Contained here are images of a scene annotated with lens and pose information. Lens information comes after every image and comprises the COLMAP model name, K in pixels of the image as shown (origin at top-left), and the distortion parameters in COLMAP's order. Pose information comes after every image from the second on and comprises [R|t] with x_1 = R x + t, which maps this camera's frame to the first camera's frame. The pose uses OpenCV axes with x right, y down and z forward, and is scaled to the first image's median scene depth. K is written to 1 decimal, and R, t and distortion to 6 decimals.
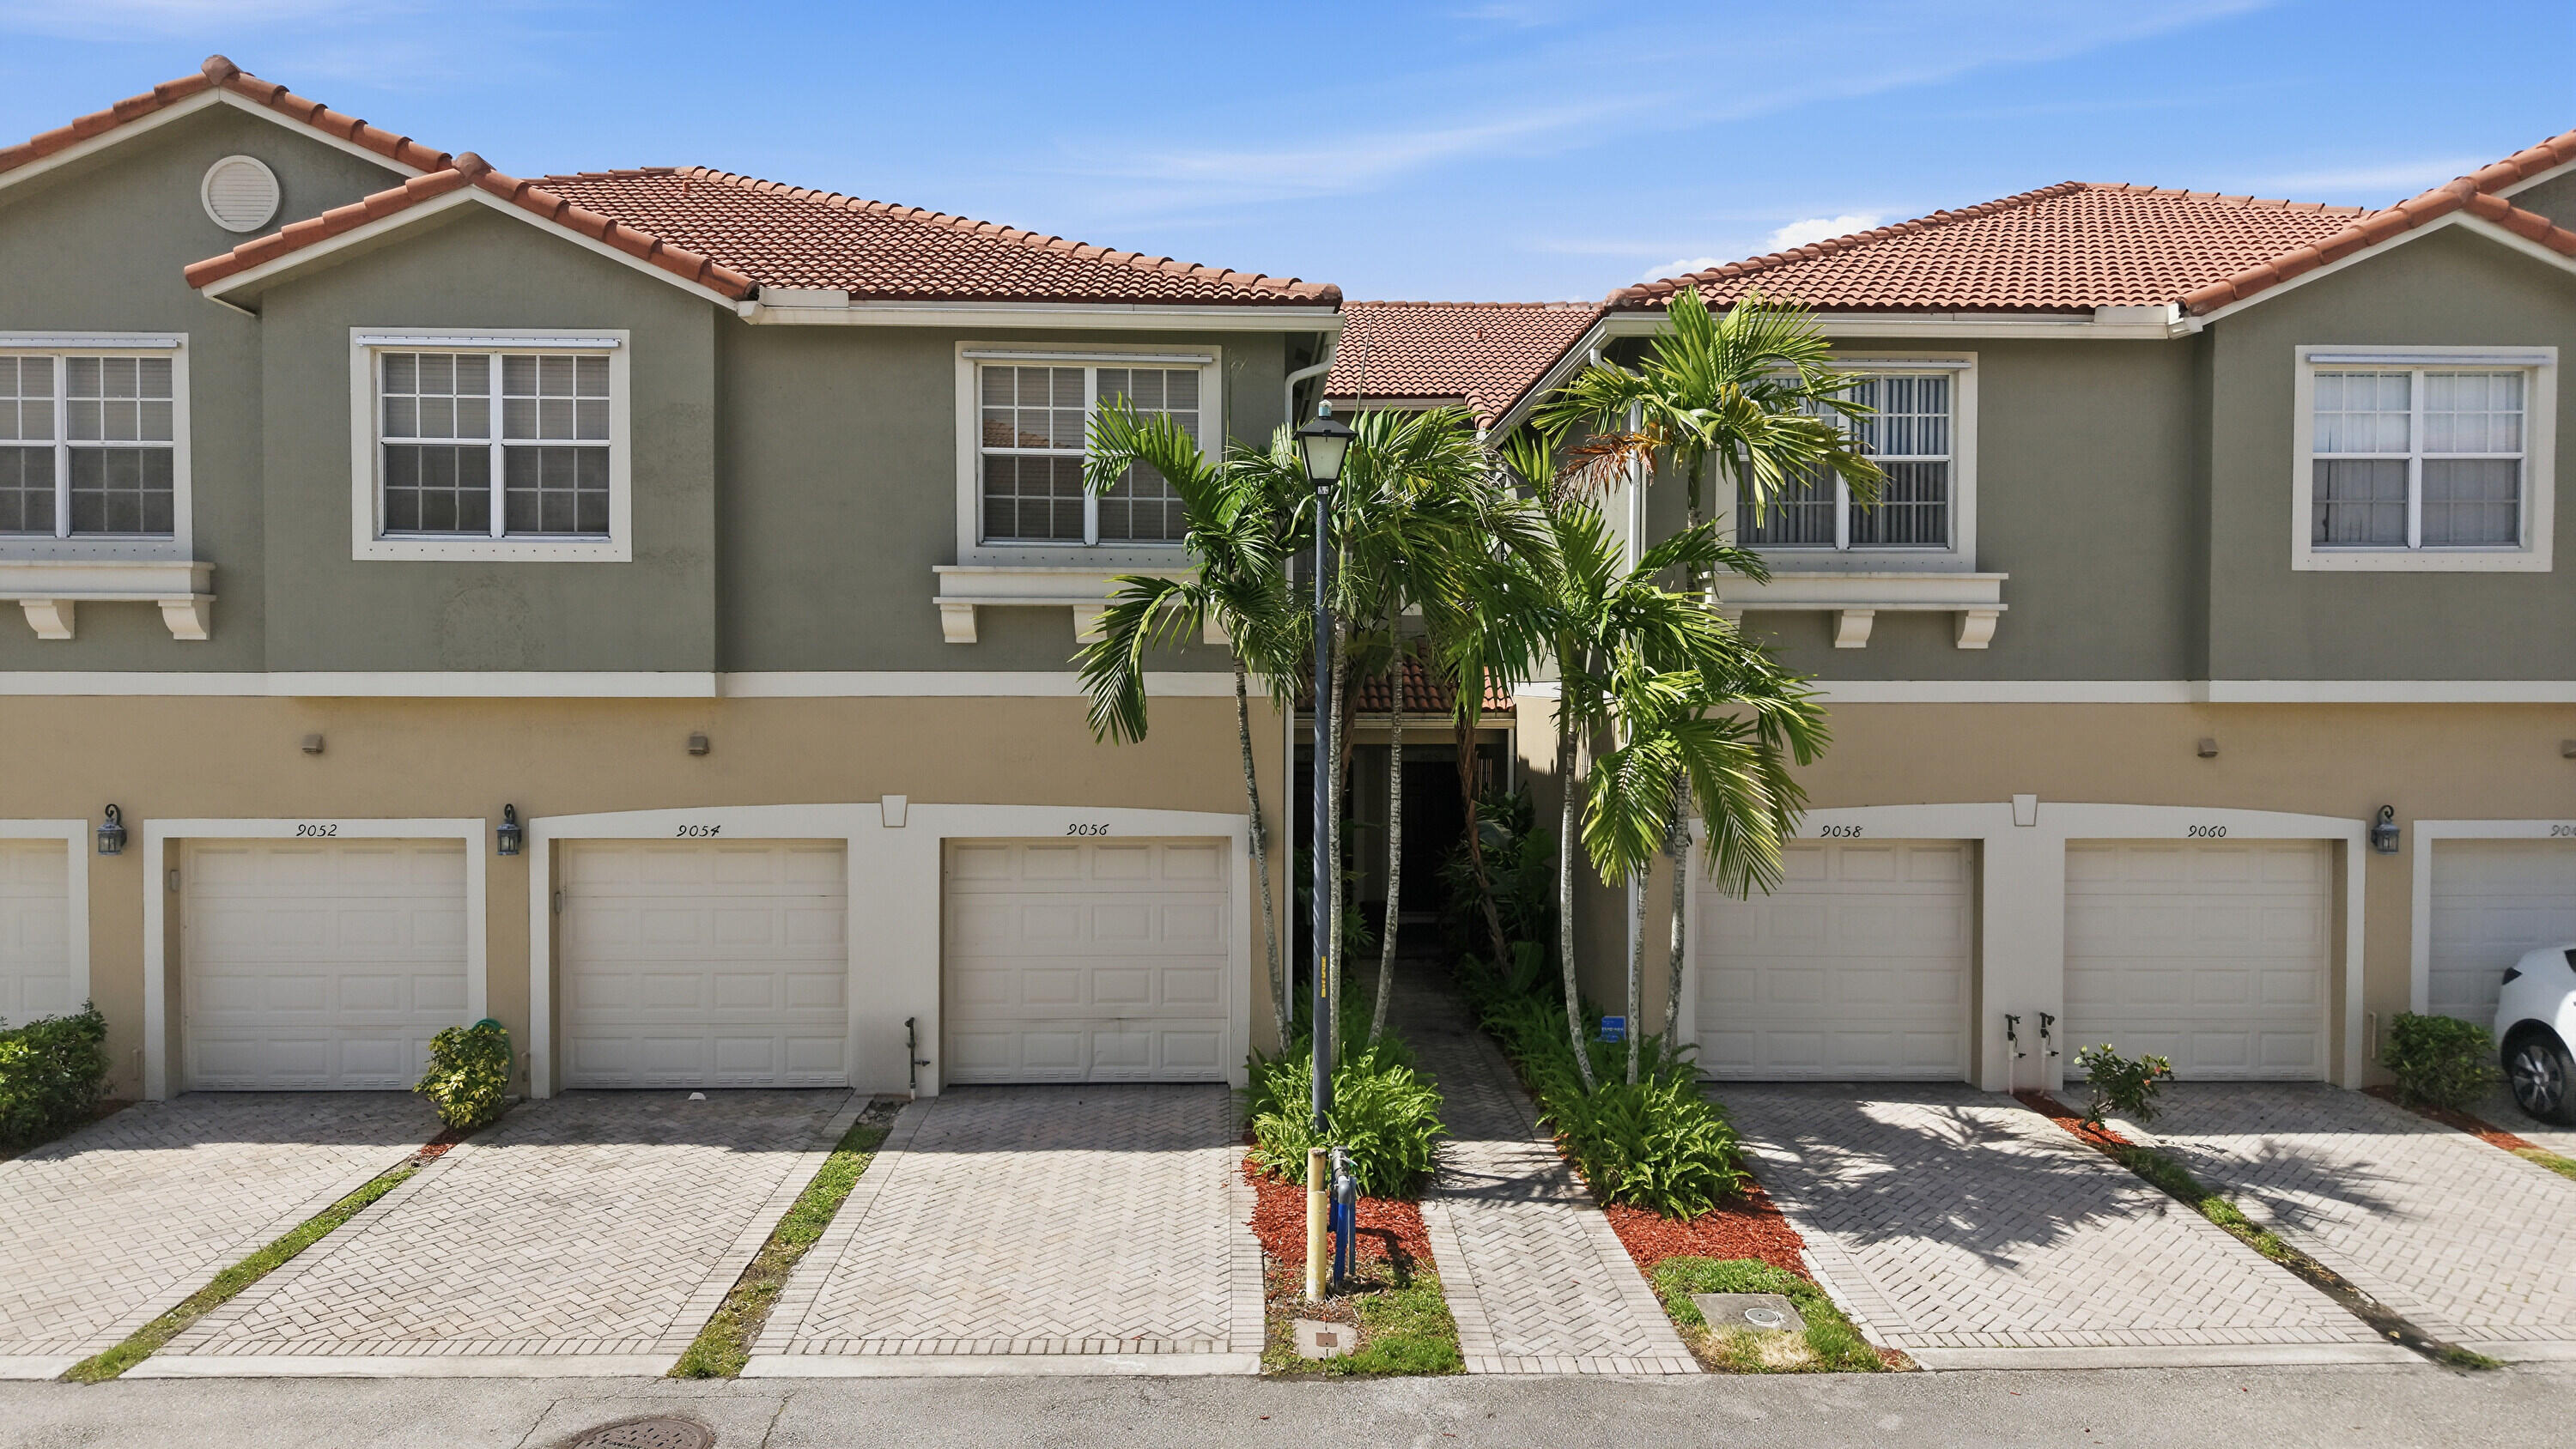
lens RADIAL K [[1763.0, 0, 1288.0], [0, 1763.0, 724.5], [0, 0, 1]] dist [0.023040, -0.055240]
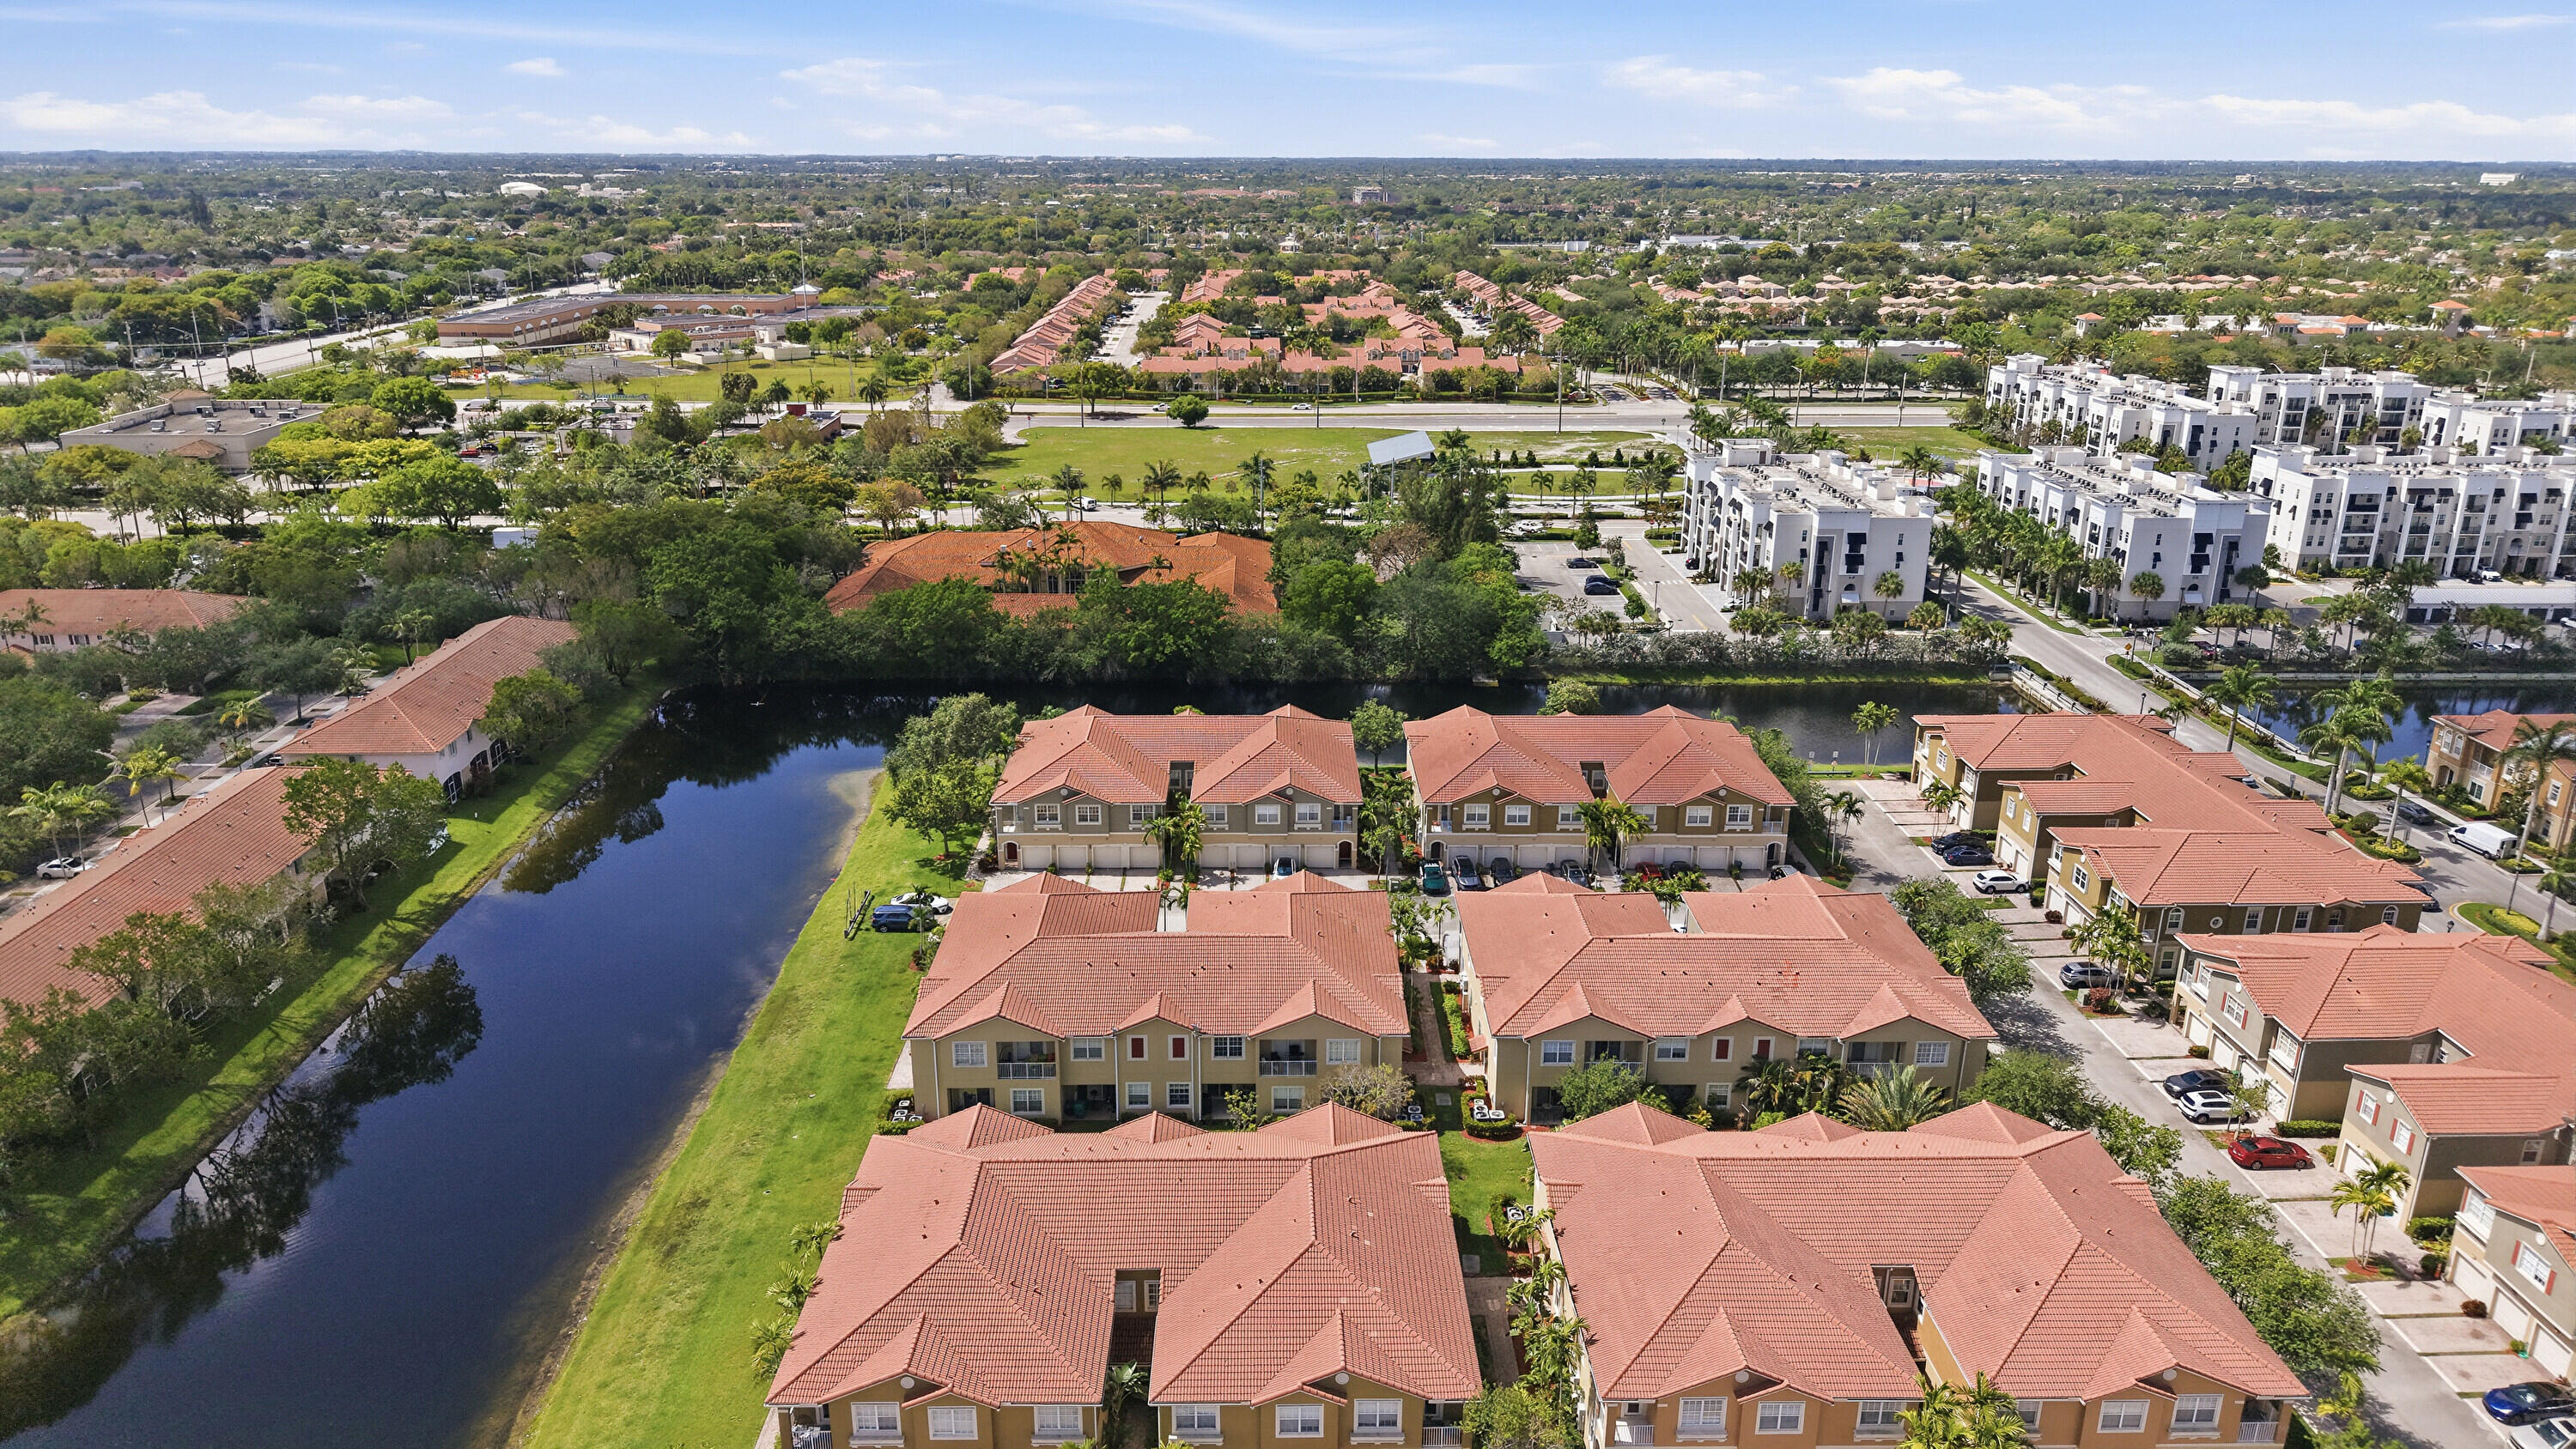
lens RADIAL K [[1737.8, 0, 1288.0], [0, 1737.8, 724.5], [0, 0, 1]] dist [0.056135, -0.053858]
pose [[0.999847, 0.008246, -0.015403, 0.950758], [-0.003450, 0.957438, 0.288619, -3.812761], [0.017128, -0.288522, 0.957320, -9.160048]]
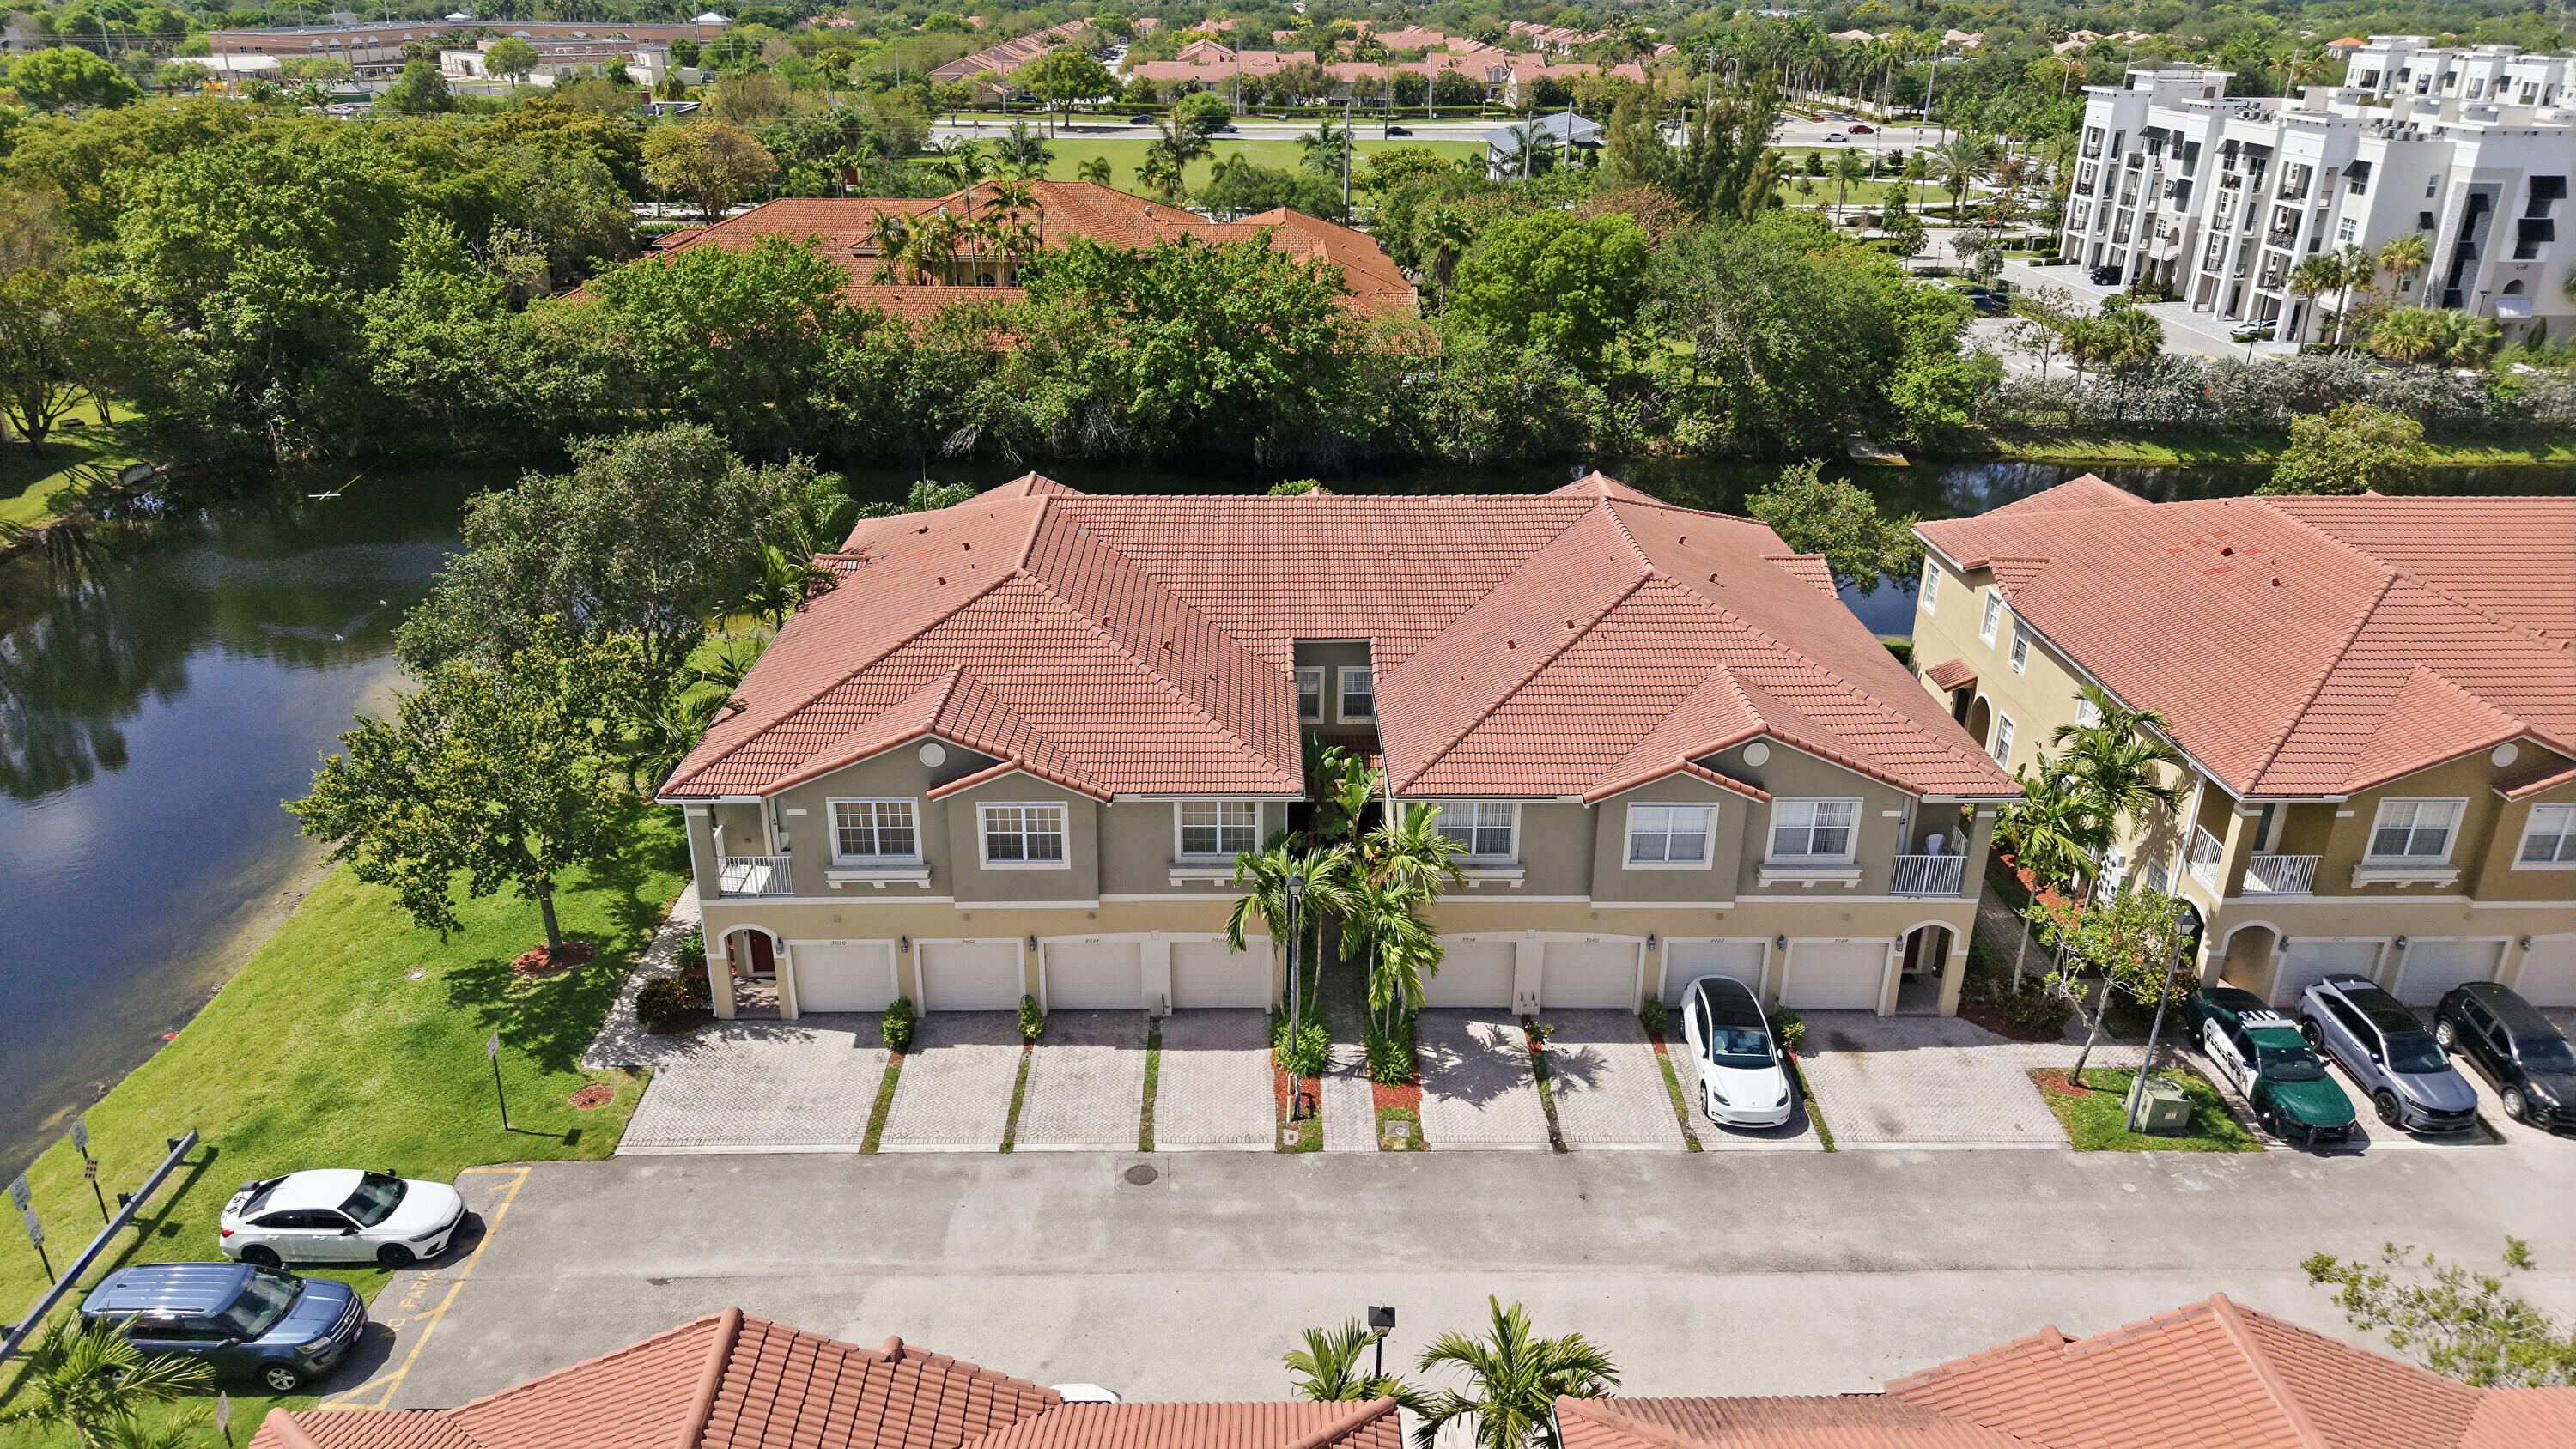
lens RADIAL K [[1737.8, 0, 1288.0], [0, 1737.8, 724.5], [0, 0, 1]] dist [0.056135, -0.053858]
pose [[0.999924, 0.011082, -0.005372, 0.017852], [-0.008294, 0.928407, 0.371474, -1.445665], [0.009104, -0.371401, 0.928428, -1.698270]]
